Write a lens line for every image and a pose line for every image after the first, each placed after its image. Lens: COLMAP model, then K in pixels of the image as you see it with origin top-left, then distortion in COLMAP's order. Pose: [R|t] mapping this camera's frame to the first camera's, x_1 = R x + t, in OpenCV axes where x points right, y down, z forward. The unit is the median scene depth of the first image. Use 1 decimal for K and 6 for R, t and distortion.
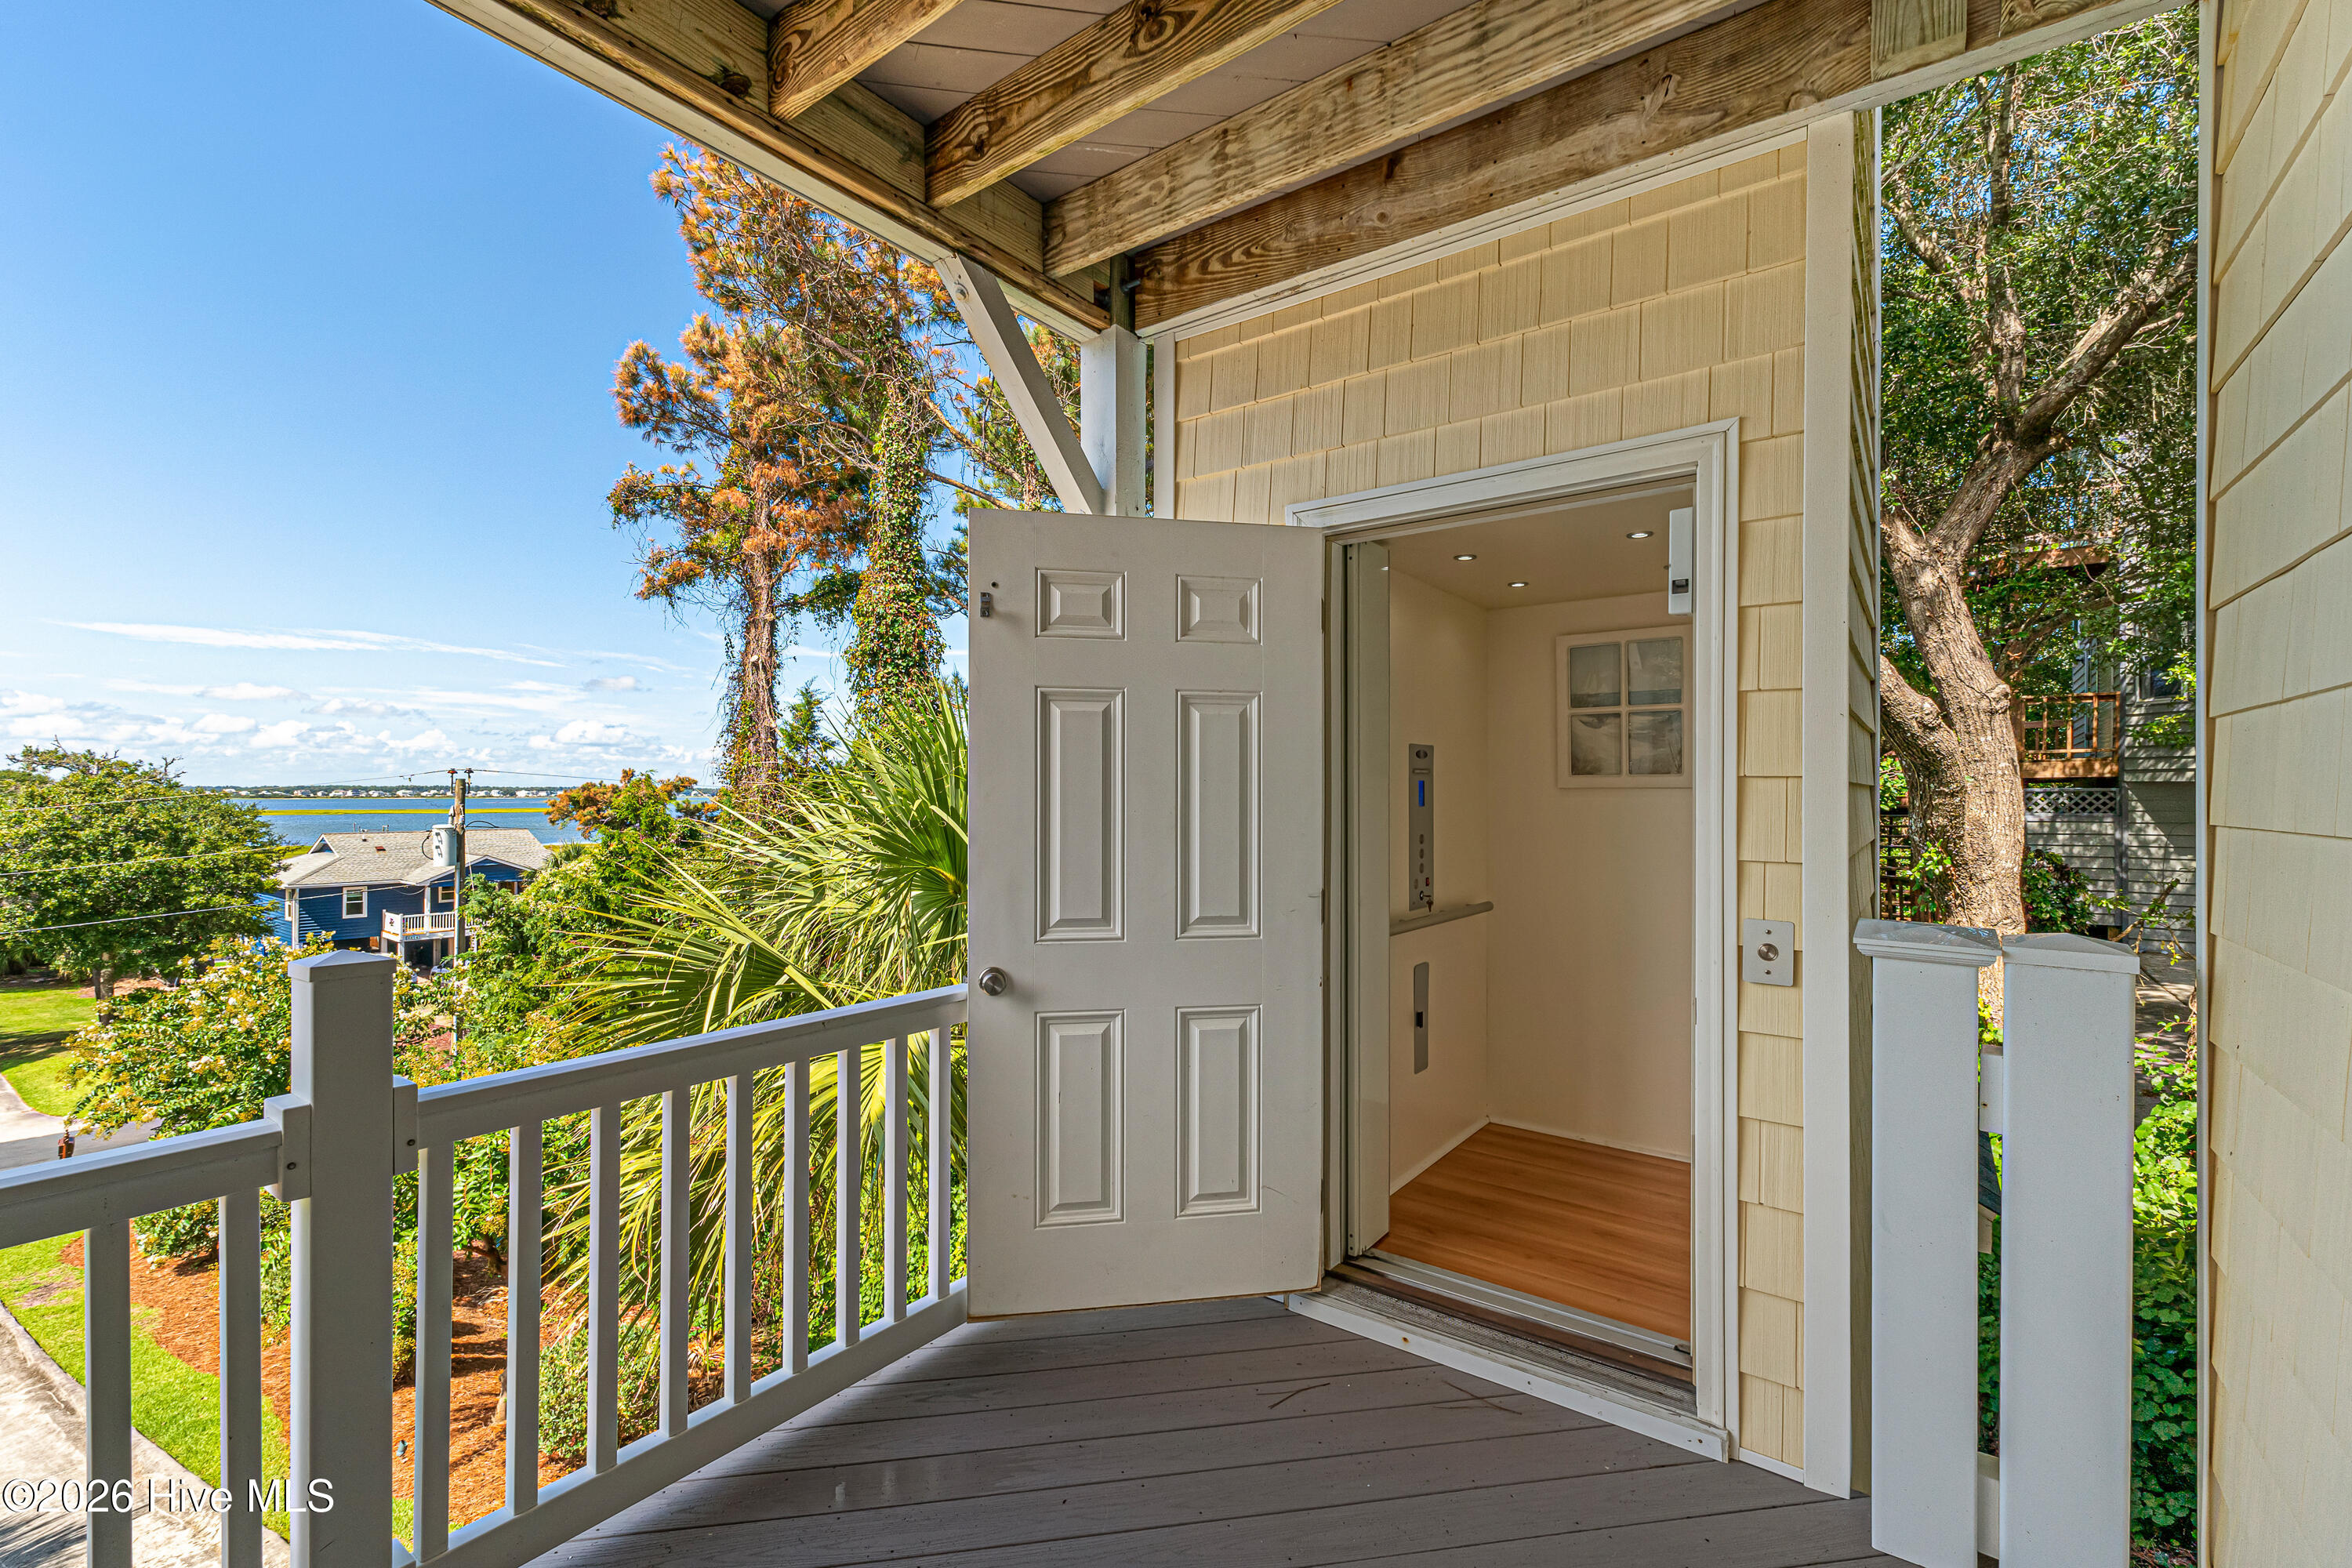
lens RADIAL K [[1011.6, 0, 1178.2], [0, 1011.6, 797.1], [0, 0, 1]] dist [0.003051, 0.000018]
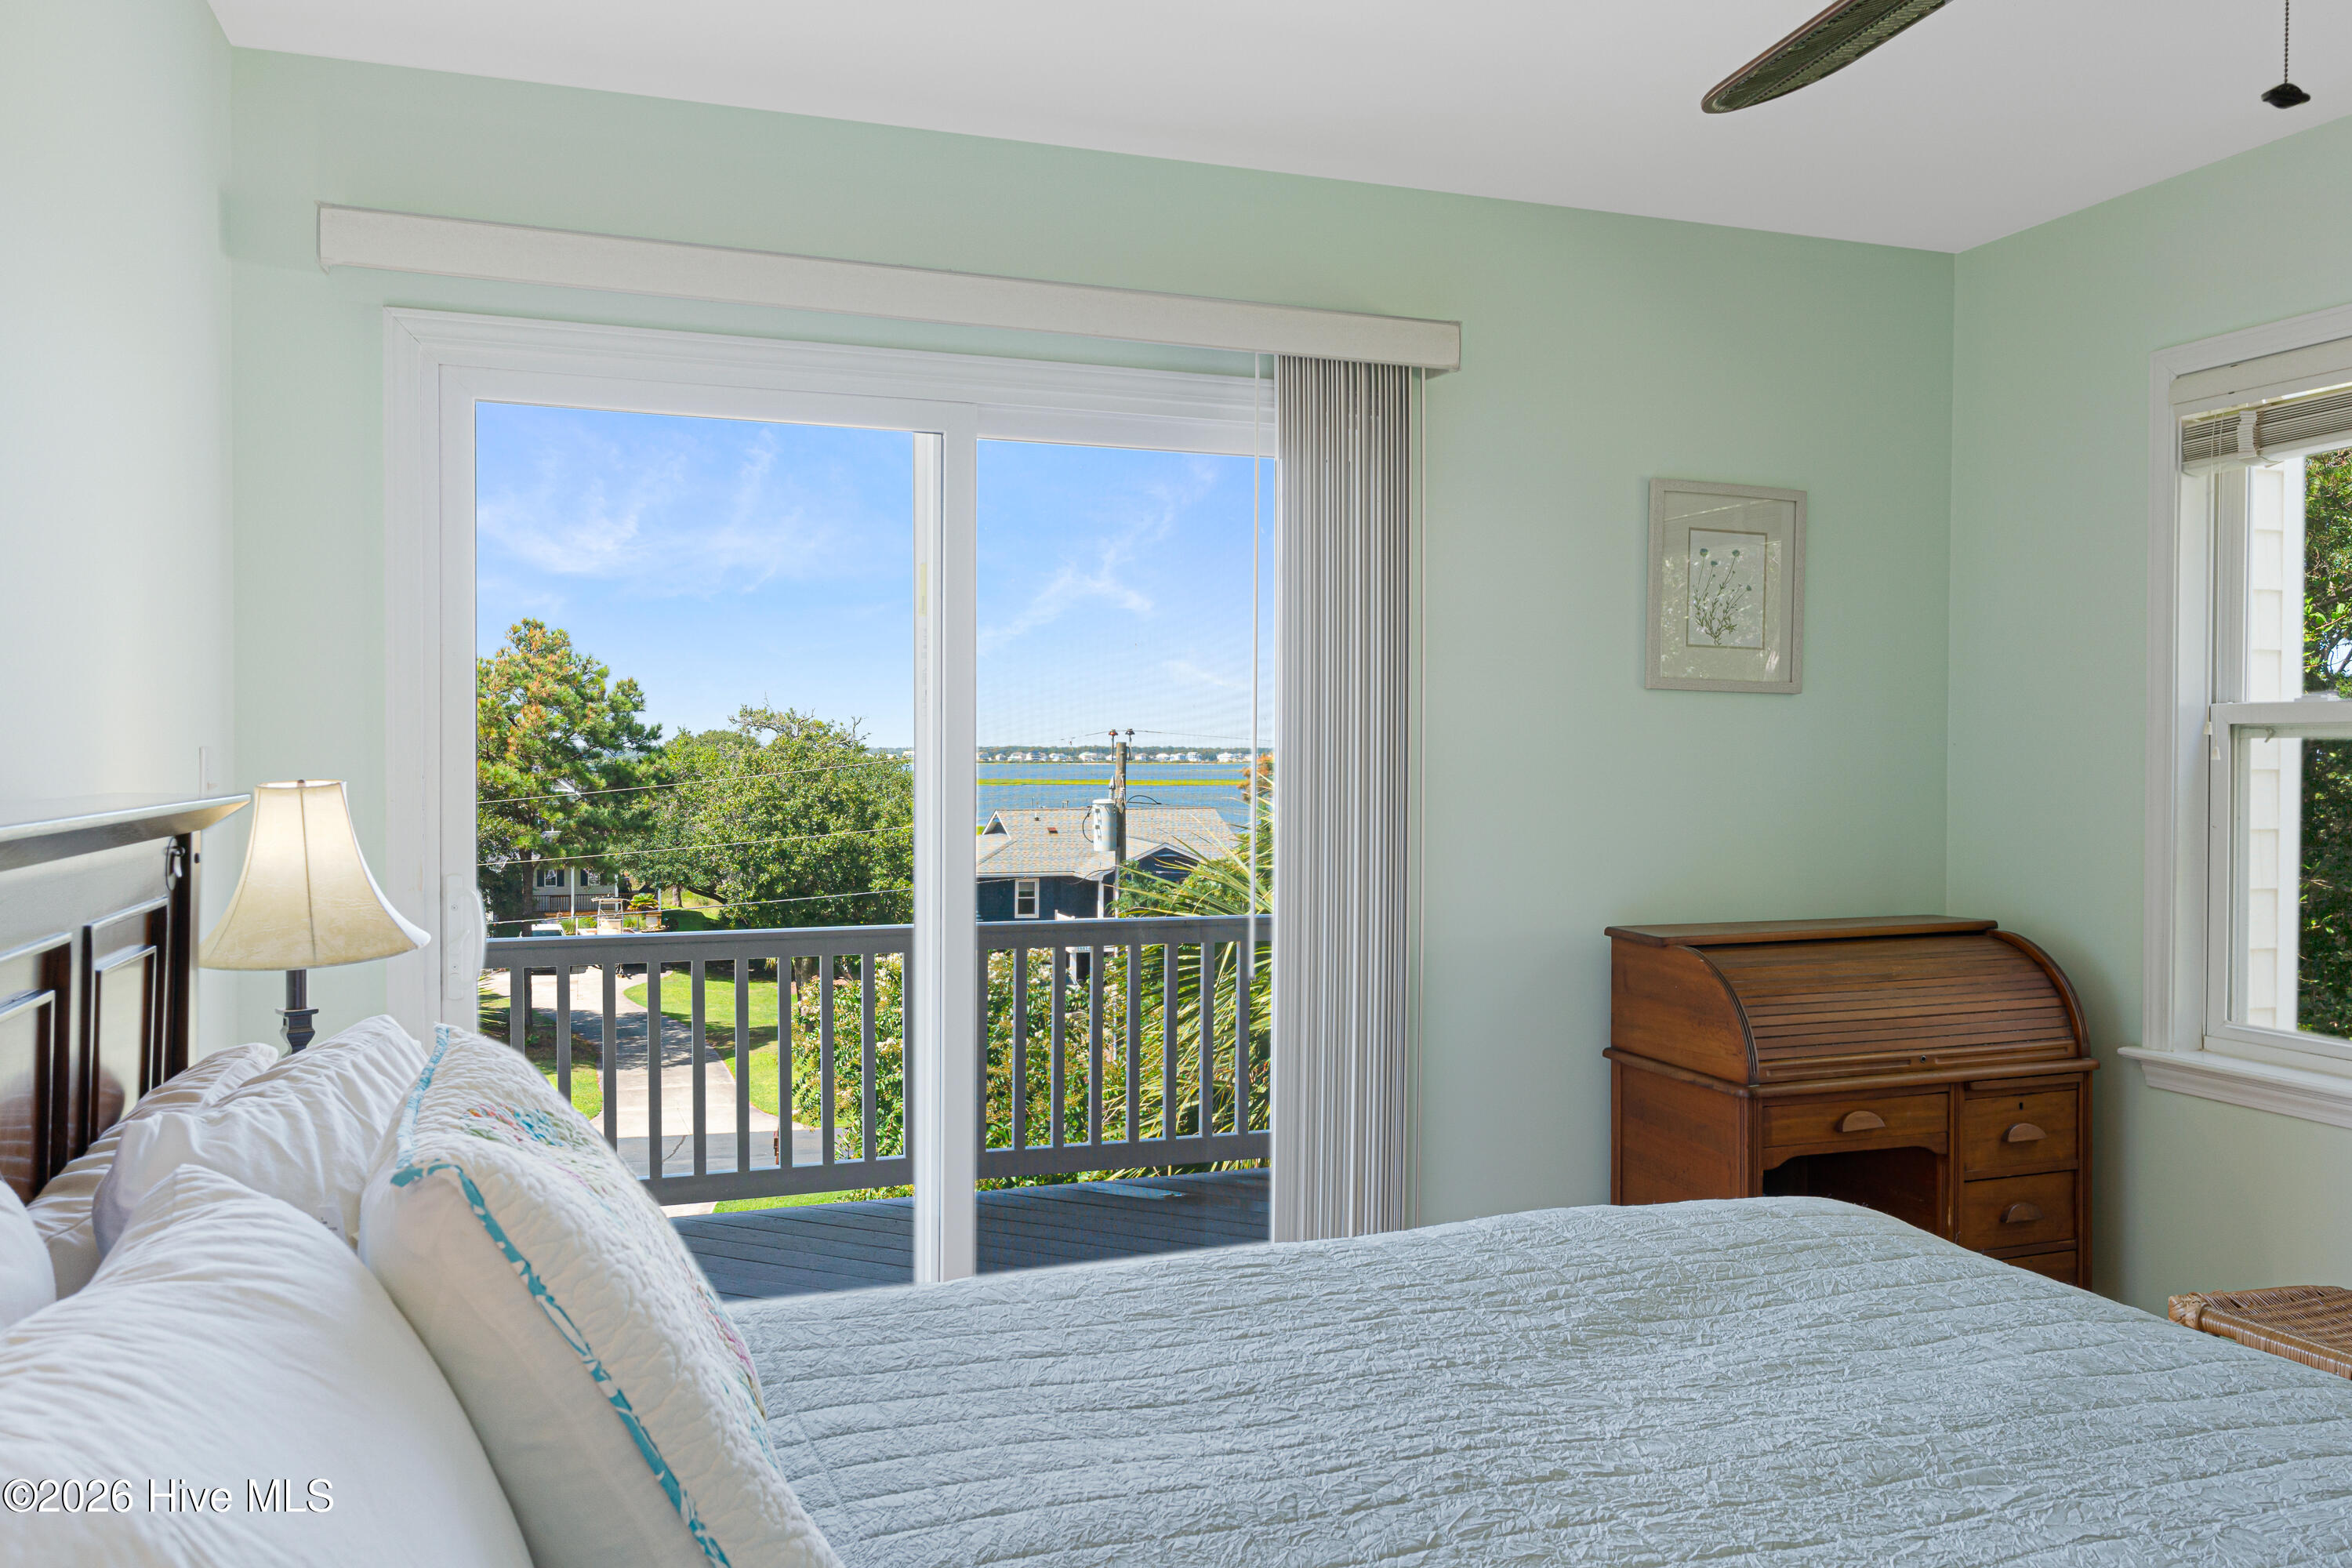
lens RADIAL K [[1755.0, 0, 1177.4], [0, 1755.0, 773.3], [0, 0, 1]] dist [0.004537, 0.000302]
pose [[0.823950, 0.005790, -0.566633, 0.078180], [-0.002651, 0.999976, 0.006363, -0.001751], [0.566657, -0.003741, 0.823946, -0.077768]]
